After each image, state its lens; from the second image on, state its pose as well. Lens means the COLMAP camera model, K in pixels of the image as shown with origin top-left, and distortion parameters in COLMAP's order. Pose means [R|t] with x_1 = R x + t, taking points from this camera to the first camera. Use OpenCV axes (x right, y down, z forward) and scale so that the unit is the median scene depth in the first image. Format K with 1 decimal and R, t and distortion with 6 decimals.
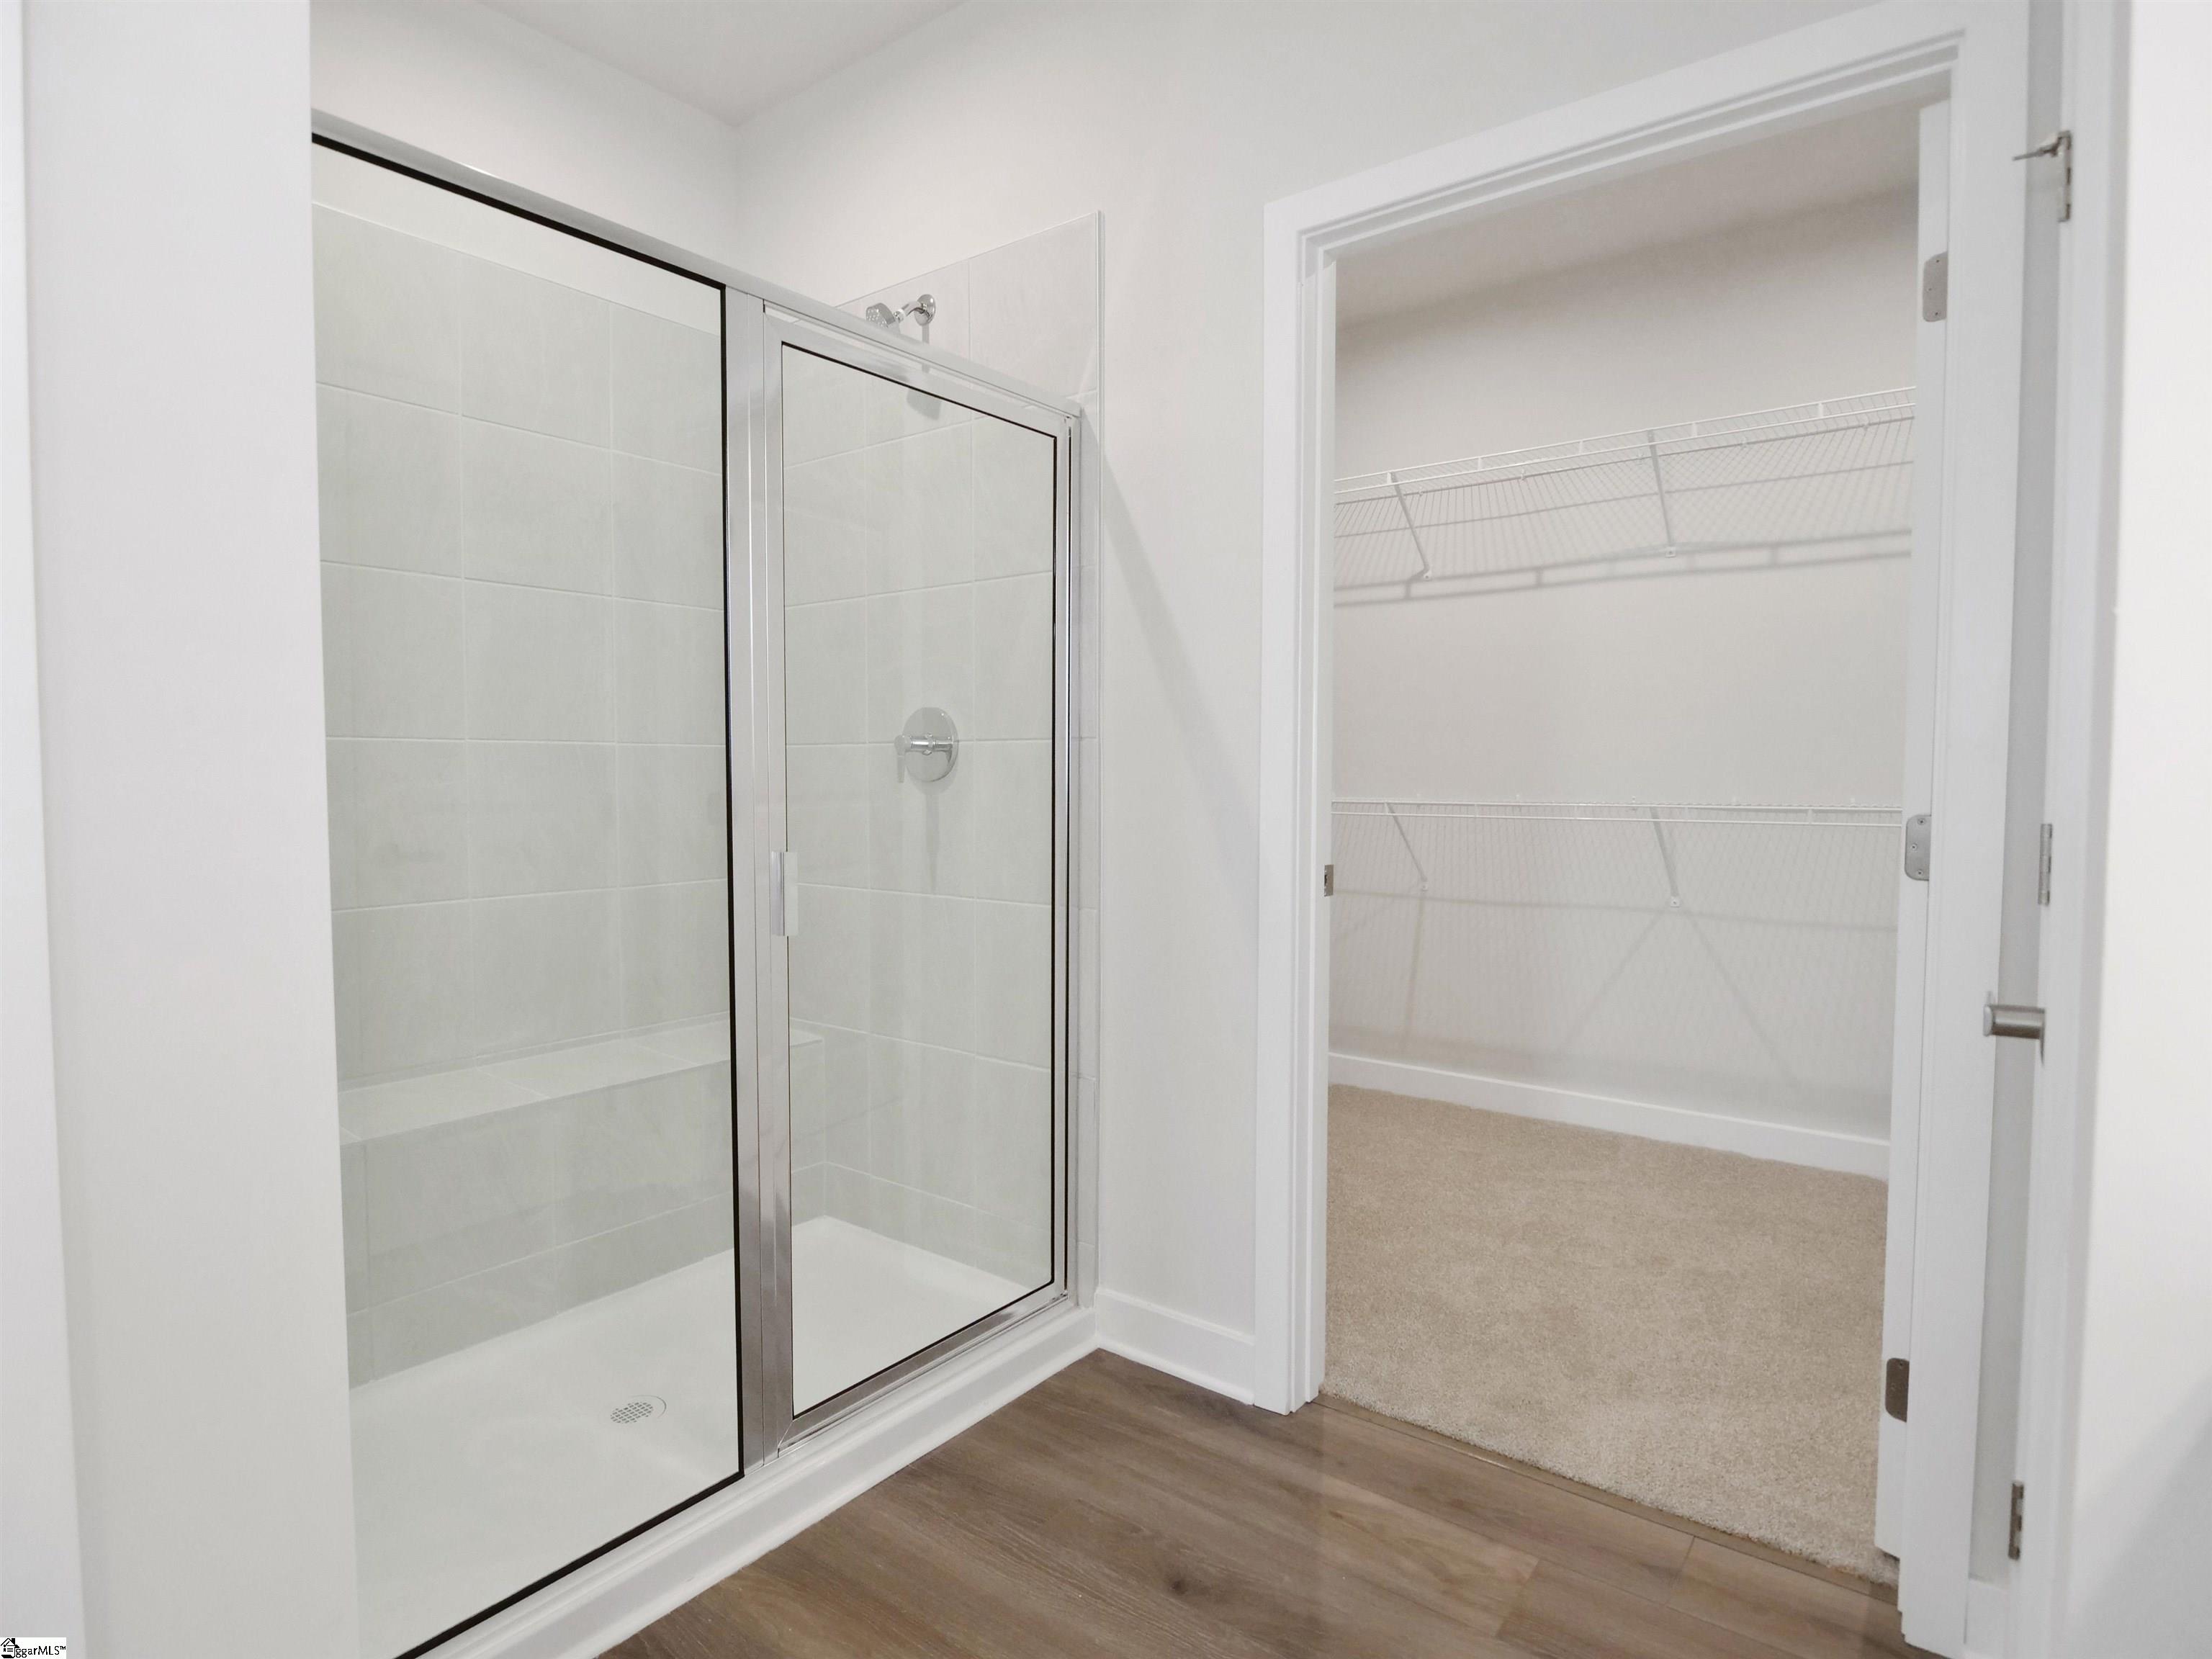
lens RADIAL K [[1203.4, 0, 1092.2], [0, 1203.4, 834.1], [0, 0, 1]] dist [-0.014608, 0.000138]
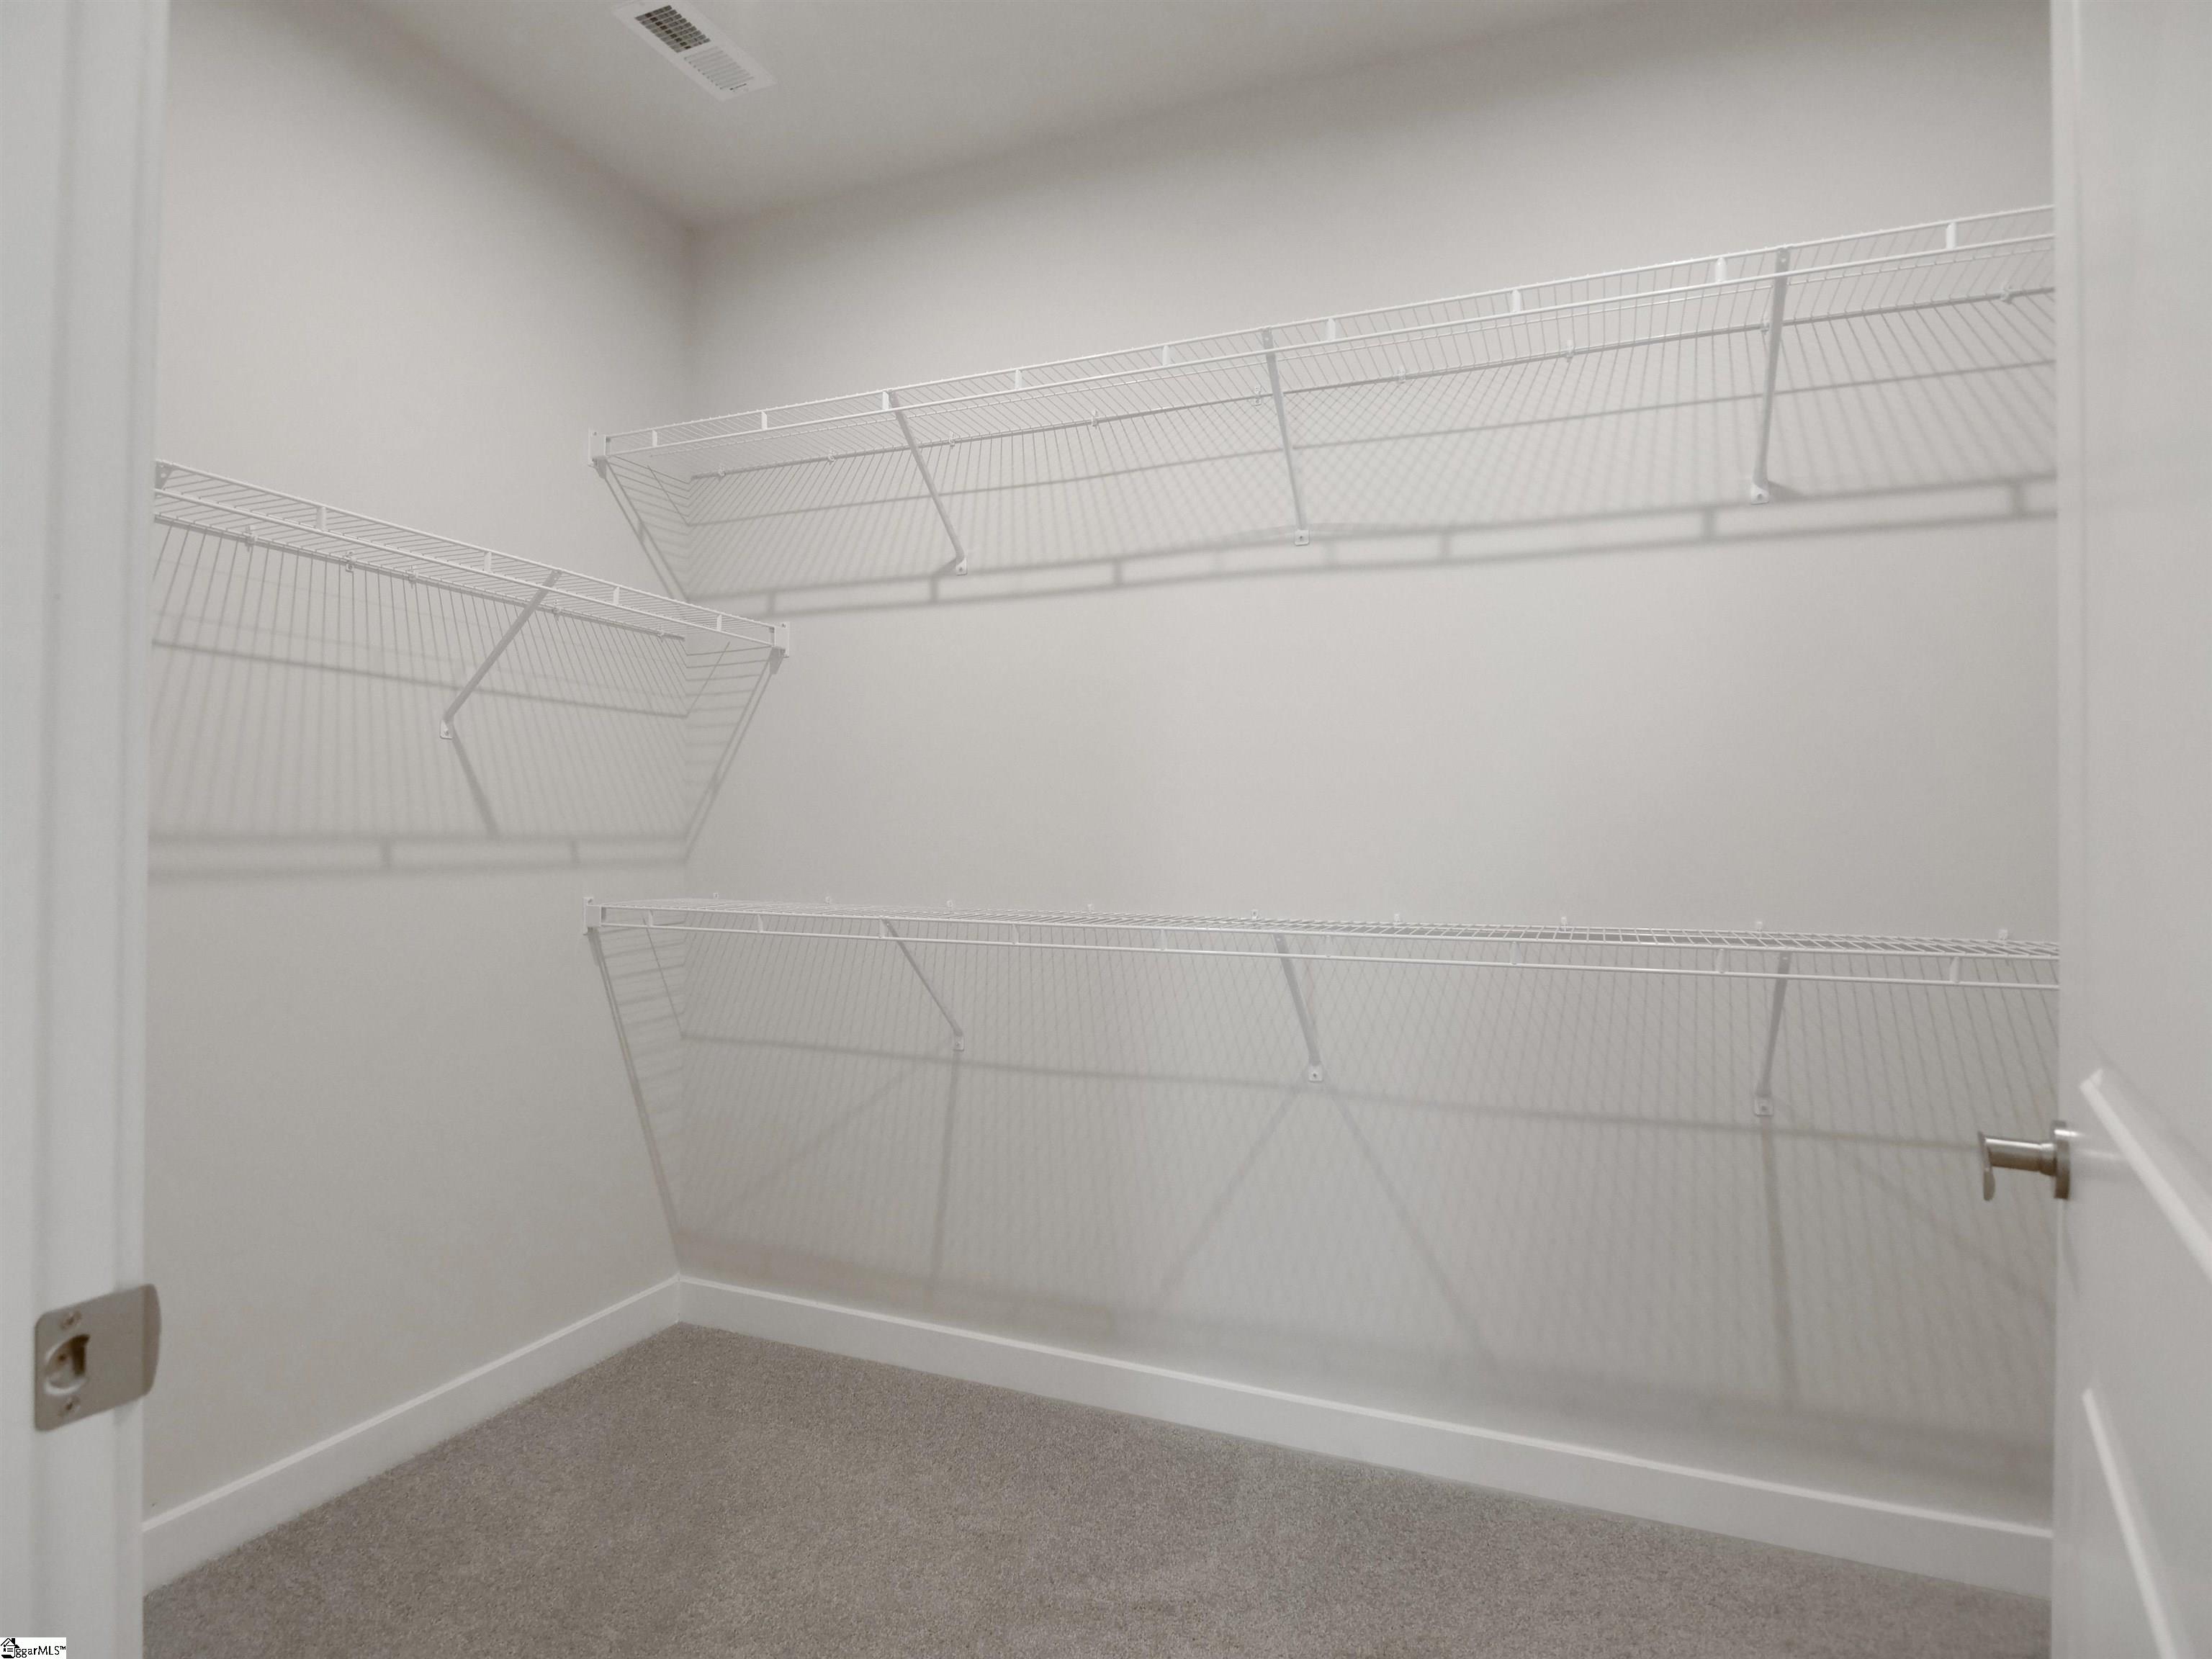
lens RADIAL K [[1203.4, 0, 1106.6], [0, 1203.4, 844.0], [0, 0, 1]] dist [-0.014608, 0.000138]
pose [[0.962814, 0.006061, 0.270096, 0.198342], [0.007129, 0.998830, -0.047826, -0.036245], [-0.270070, 0.047973, 0.961645, 0.394292]]
